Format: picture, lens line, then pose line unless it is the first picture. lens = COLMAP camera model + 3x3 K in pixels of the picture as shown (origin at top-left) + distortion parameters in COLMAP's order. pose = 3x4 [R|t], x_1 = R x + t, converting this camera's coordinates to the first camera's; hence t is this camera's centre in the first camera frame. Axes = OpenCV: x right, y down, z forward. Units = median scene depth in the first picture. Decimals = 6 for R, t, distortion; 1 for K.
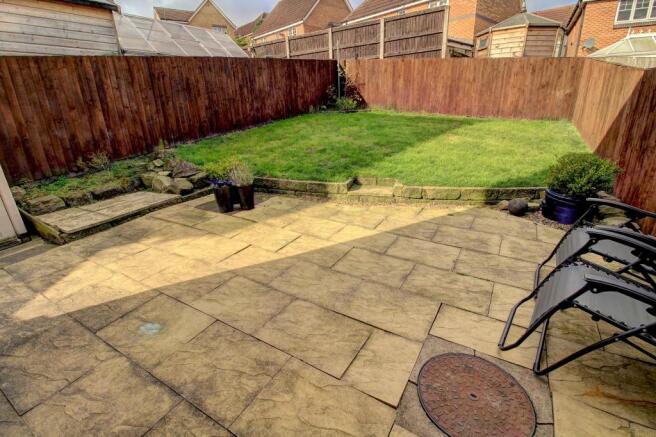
lens RADIAL K [[308.2, 0, 333.5], [0, 308.2, 213.6], [0, 0, 1]] dist [-0.012724, -0.004776]
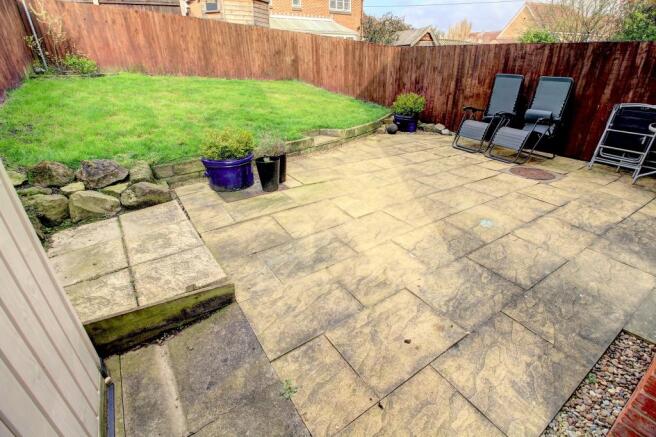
lens RADIAL K [[308.2, 0, 332.3], [0, 308.2, 221.5], [0, 0, 1]] dist [-0.012724, -0.004776]
pose [[0.427966, -0.387376, 0.816569, -1.404367], [0.292900, 0.914174, 0.280170, -0.160573], [-0.855017, 0.119270, 0.504698, 0.611083]]
